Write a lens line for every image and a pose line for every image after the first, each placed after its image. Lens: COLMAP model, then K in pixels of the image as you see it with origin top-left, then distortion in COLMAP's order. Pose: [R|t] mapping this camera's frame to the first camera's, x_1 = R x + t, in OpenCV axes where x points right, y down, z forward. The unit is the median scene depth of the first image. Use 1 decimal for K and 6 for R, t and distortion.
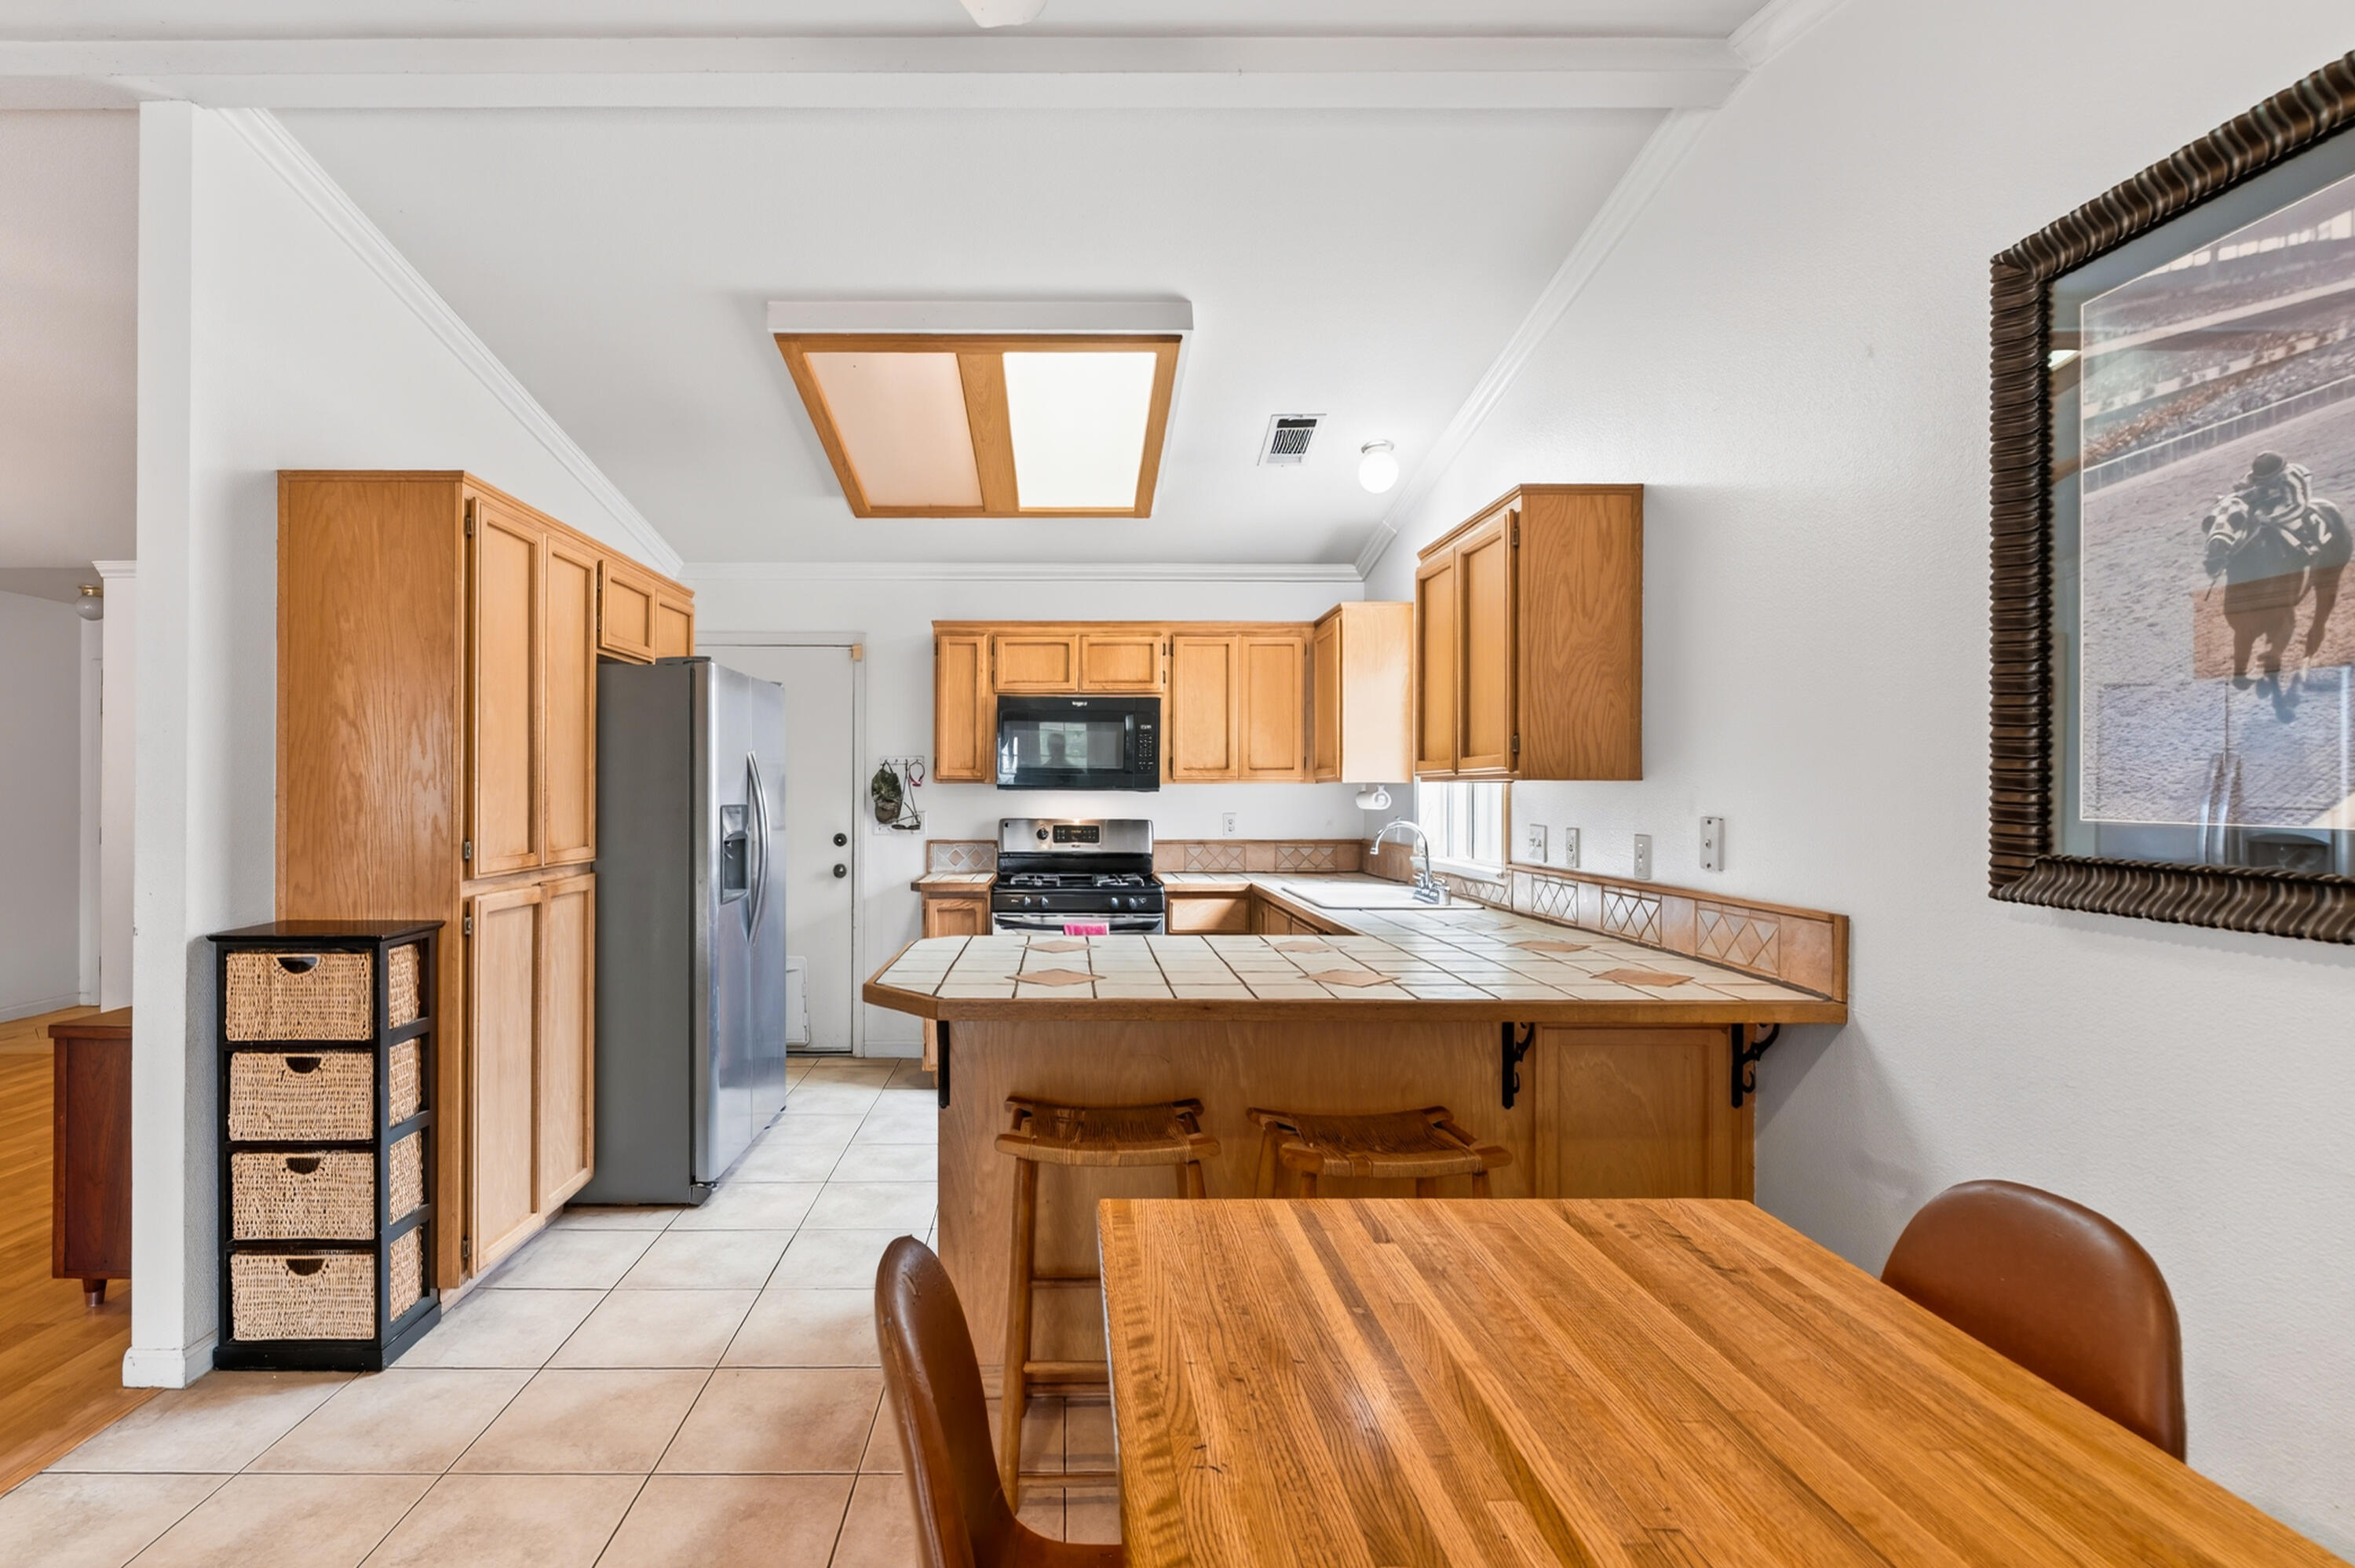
lens RADIAL K [[1129.6, 0, 1008.7], [0, 1129.6, 782.9], [0, 0, 1]] dist [0.001065, 0.000049]
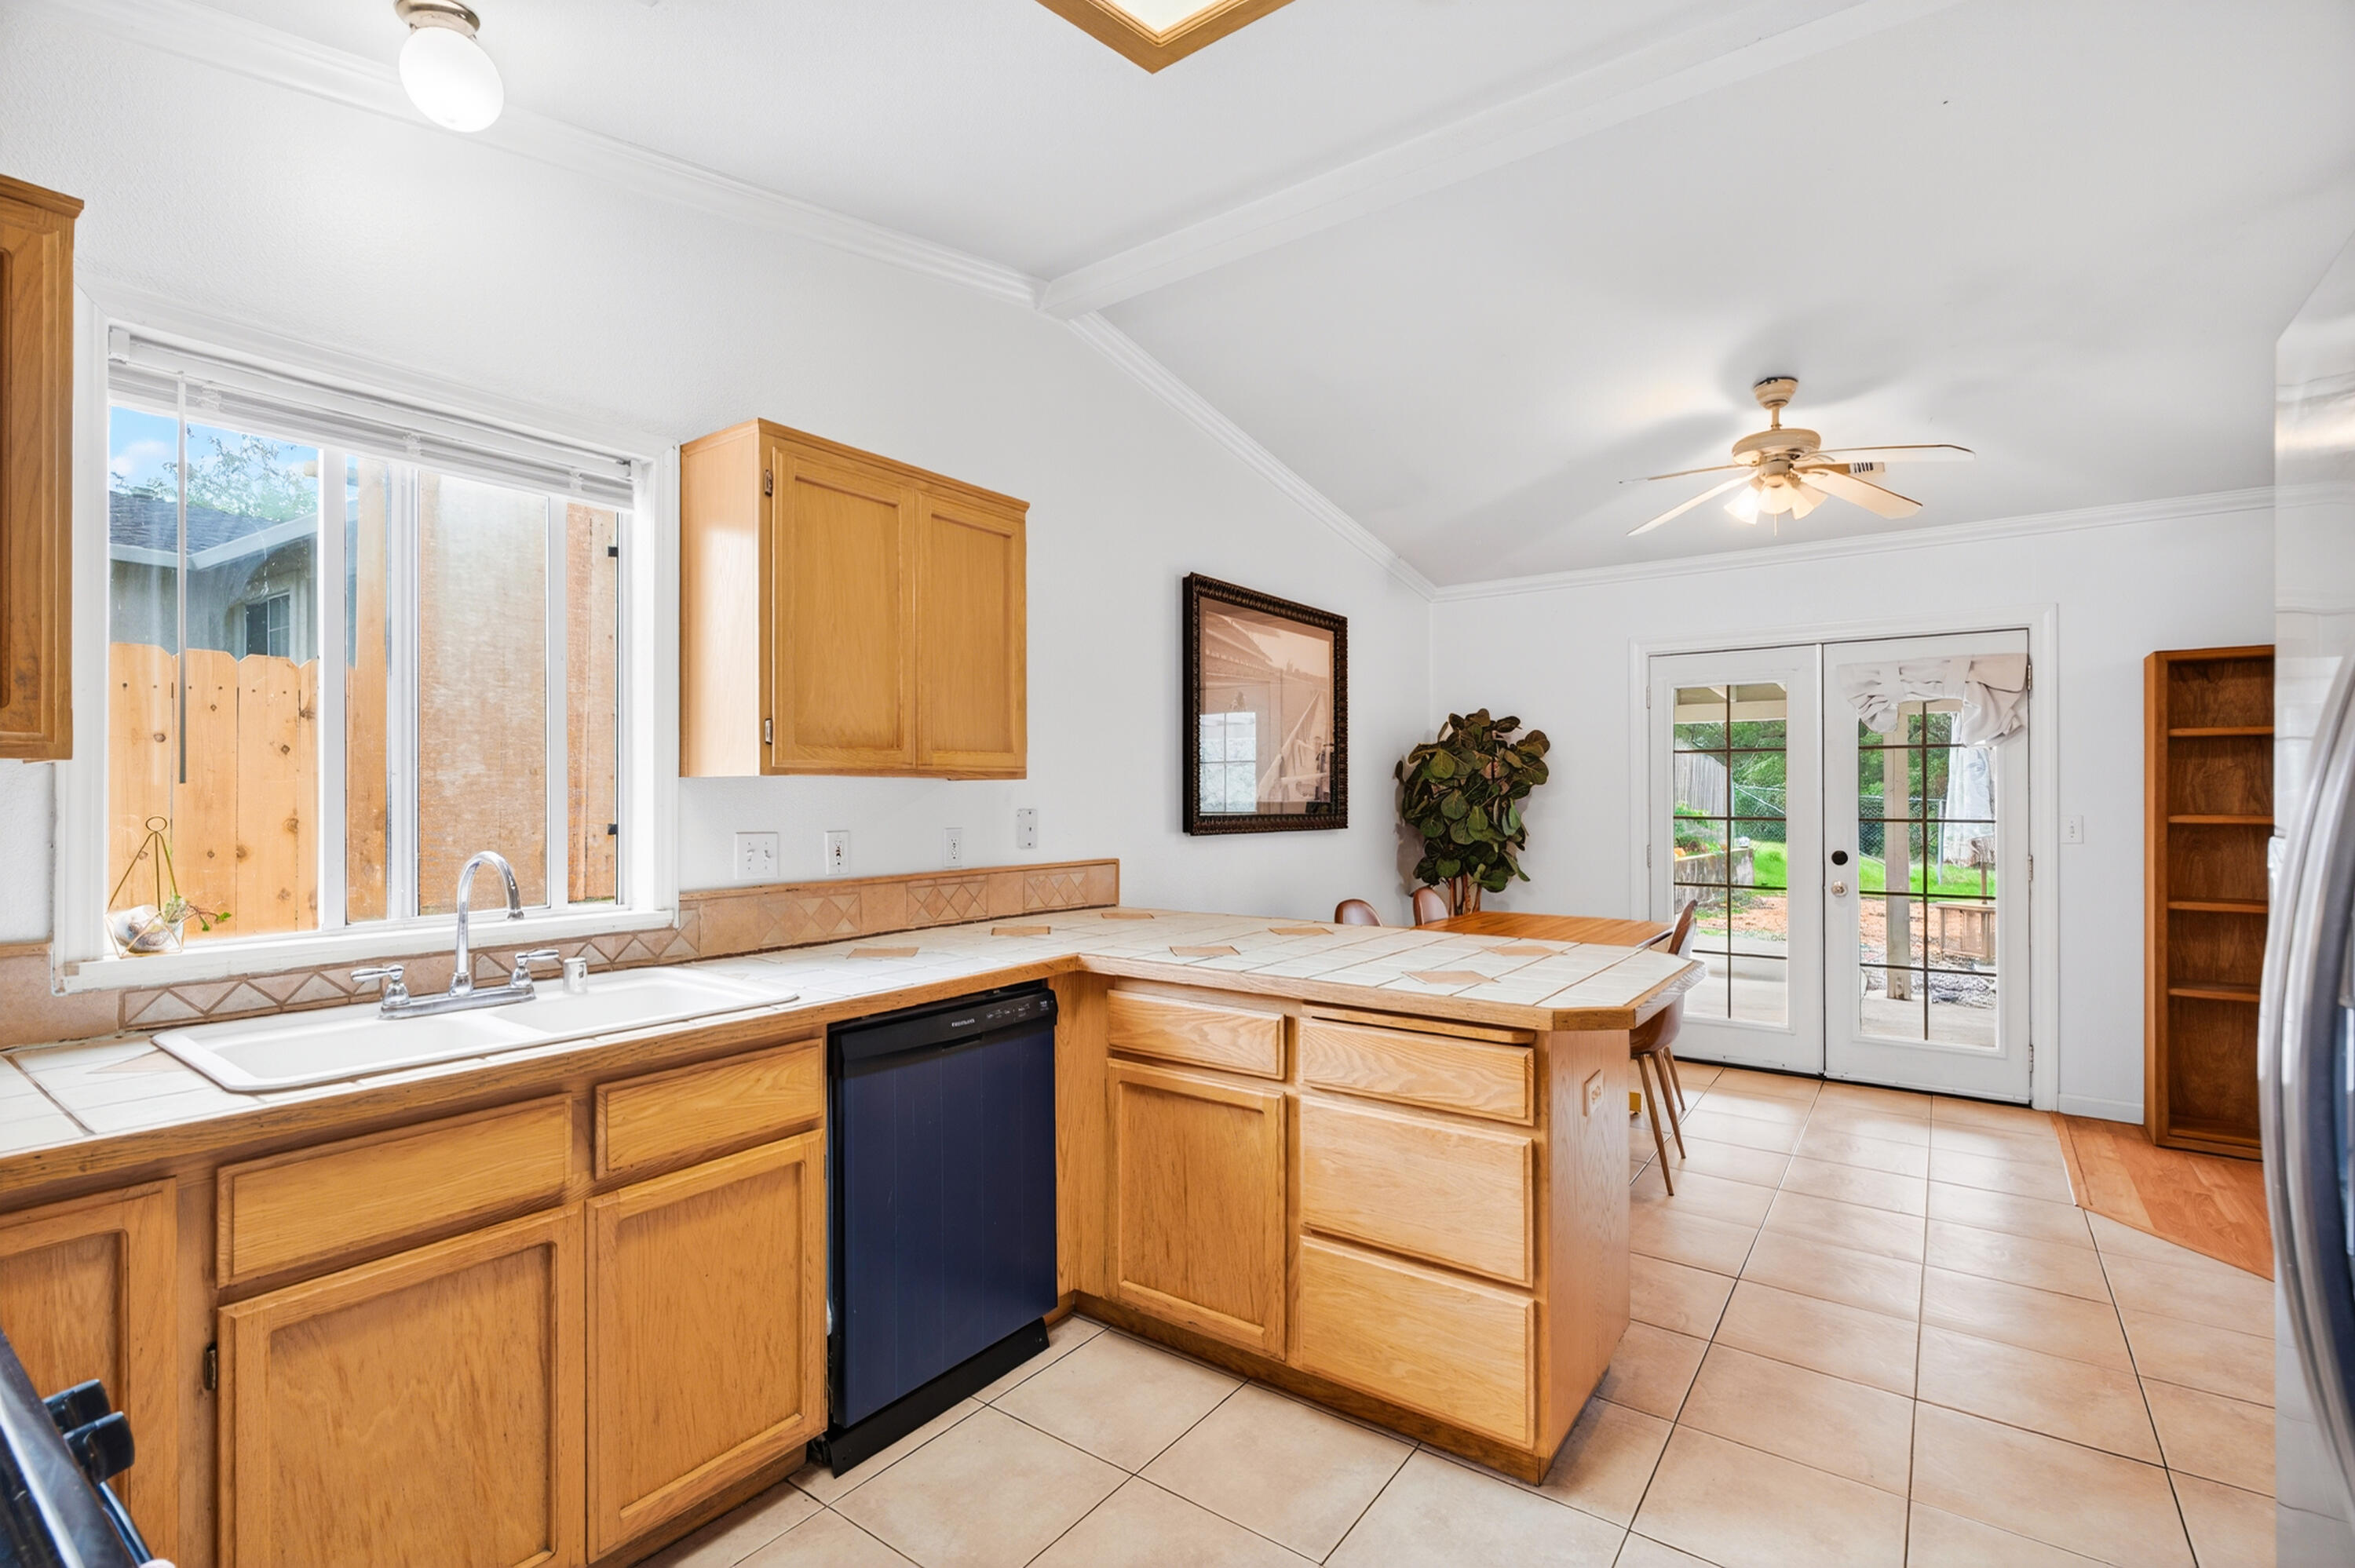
lens RADIAL K [[1079.0, 0, 1184.7], [0, 1079.0, 786.9], [0, 0, 1]] dist [0.014830, -0.004417]
pose [[-0.840915, 0.004557, 0.541148, -0.122800], [-0.002867, 0.999913, -0.012874, 0.009377], [-0.541159, -0.012378, -0.840829, 0.970356]]
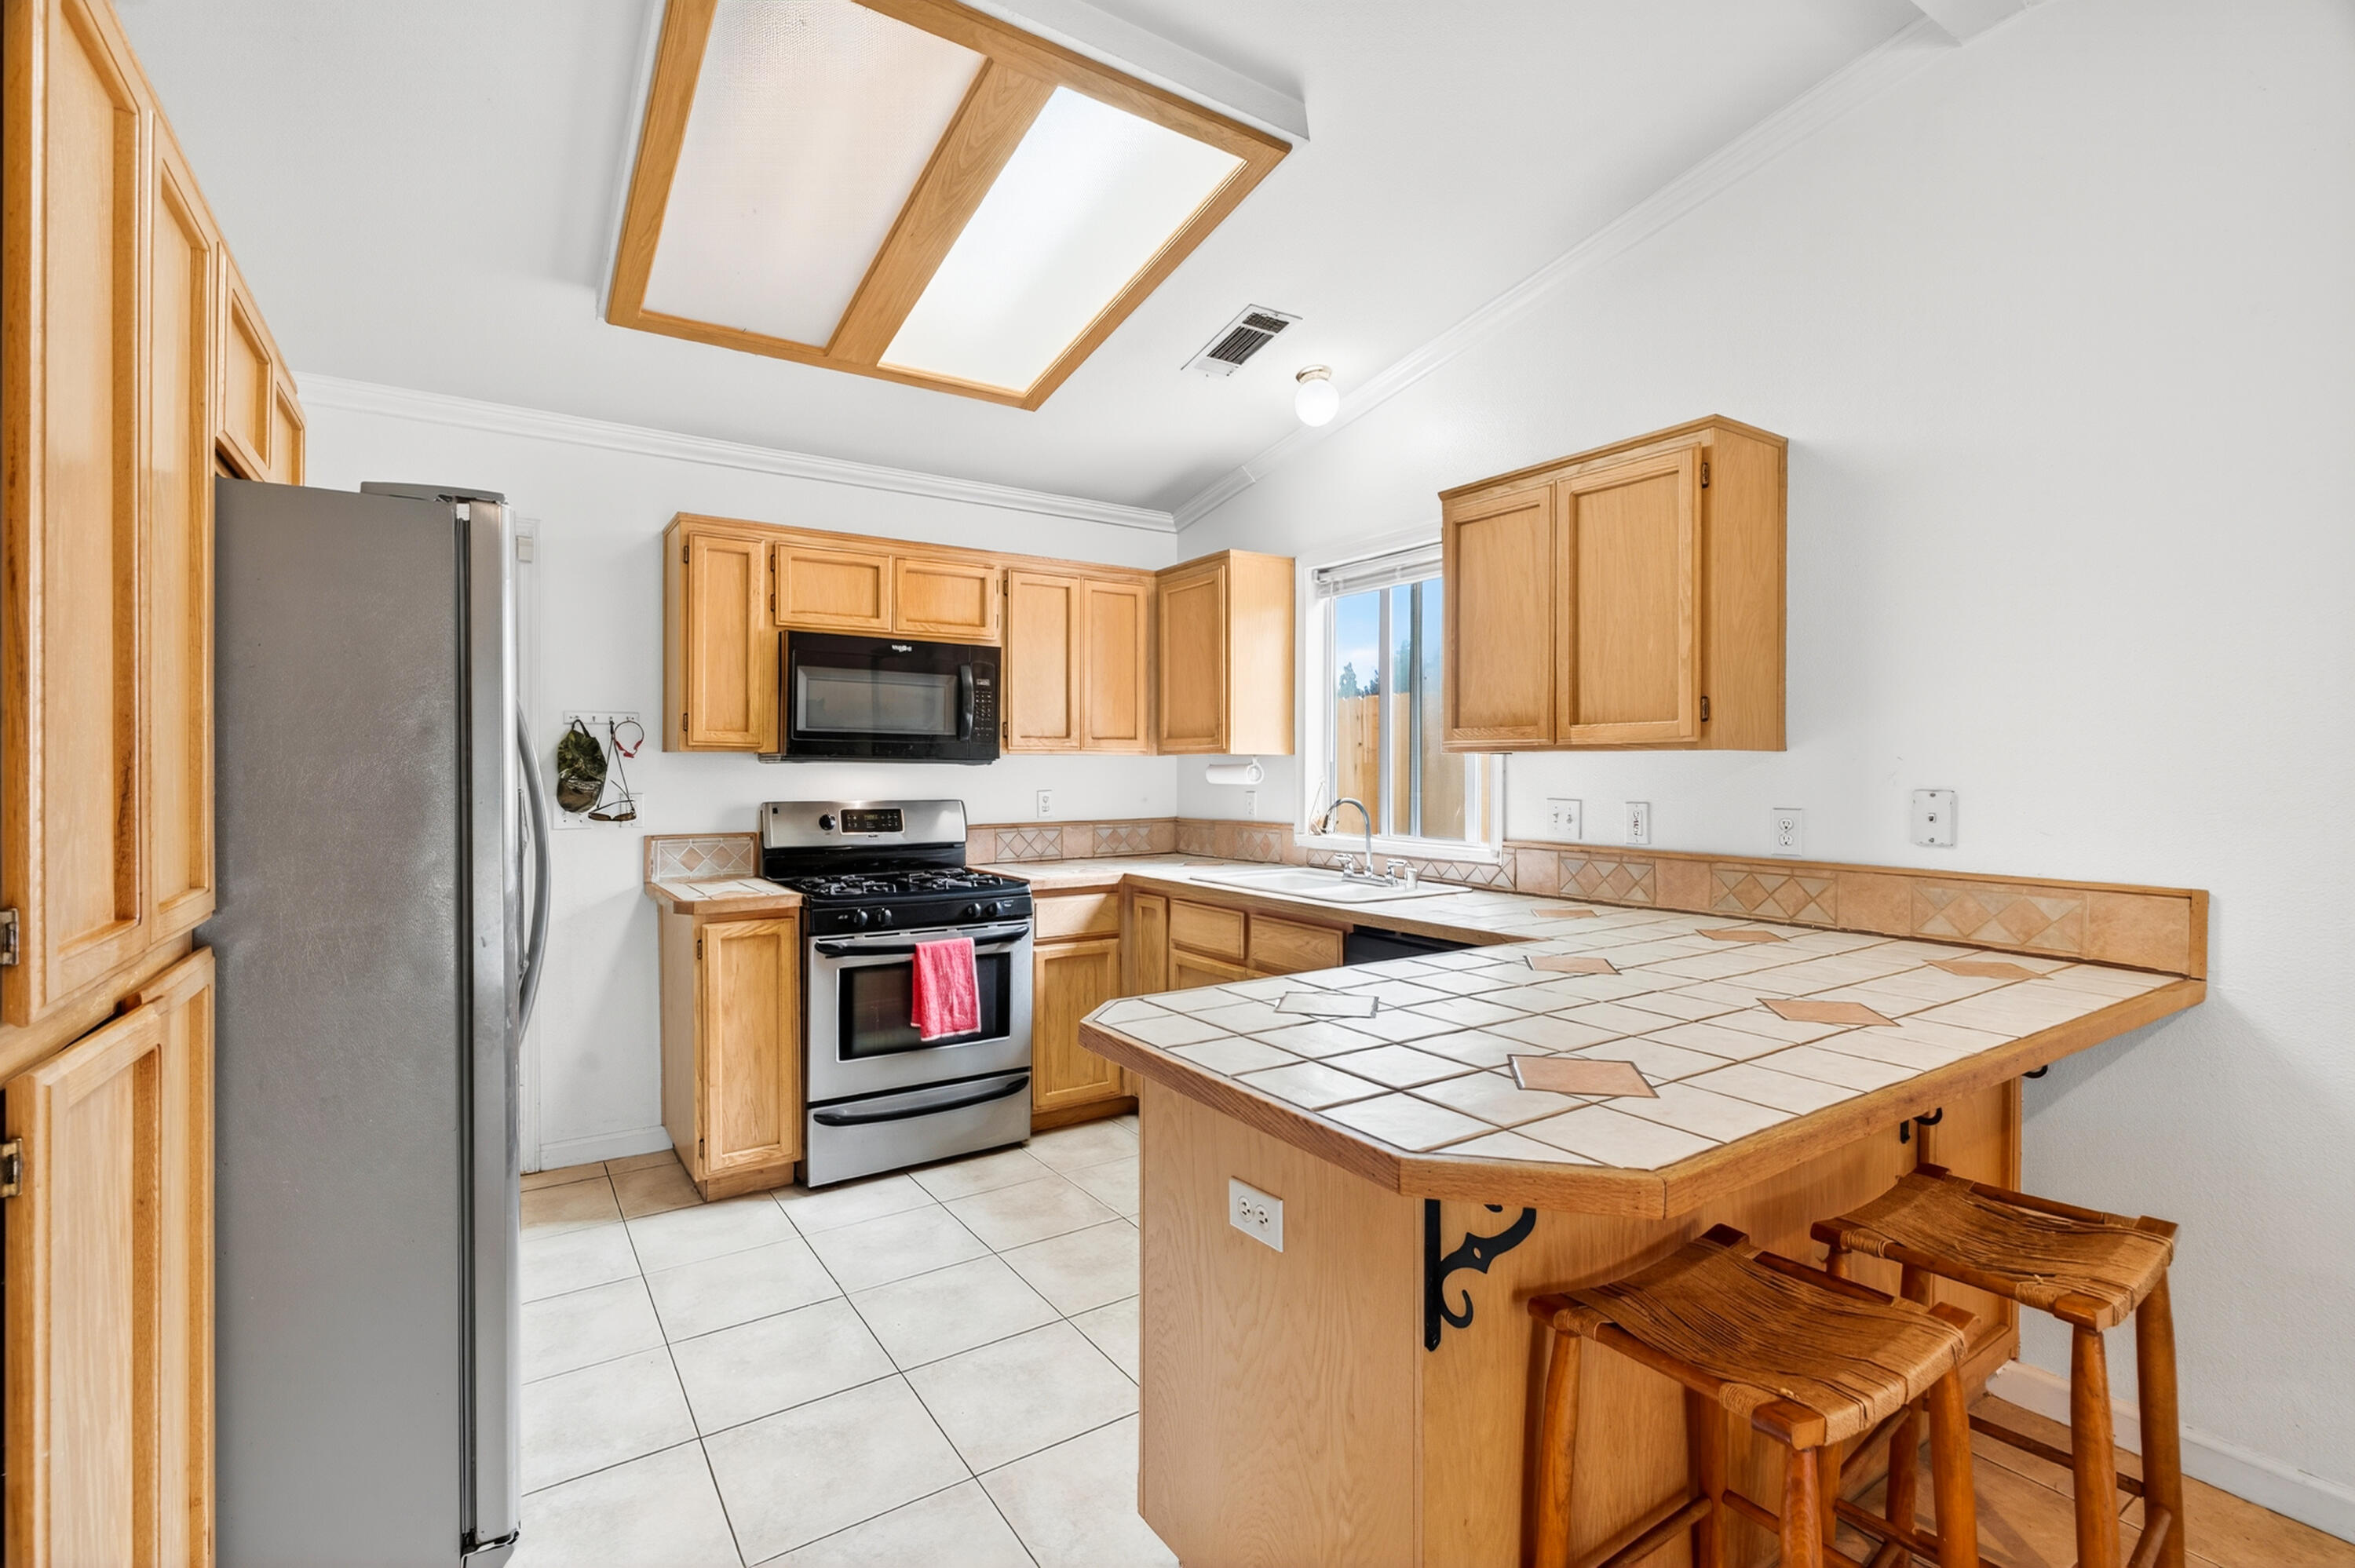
lens RADIAL K [[1079.0, 0, 1164.3], [0, 1079.0, 770.6], [0, 0, 1]] dist [0.014830, -0.004417]
pose [[0.812727, -0.002919, 0.582638, -0.213458], [-0.004113, 0.999934, 0.010746, 0.003351], [-0.582631, -0.011130, 0.812661, 0.305965]]
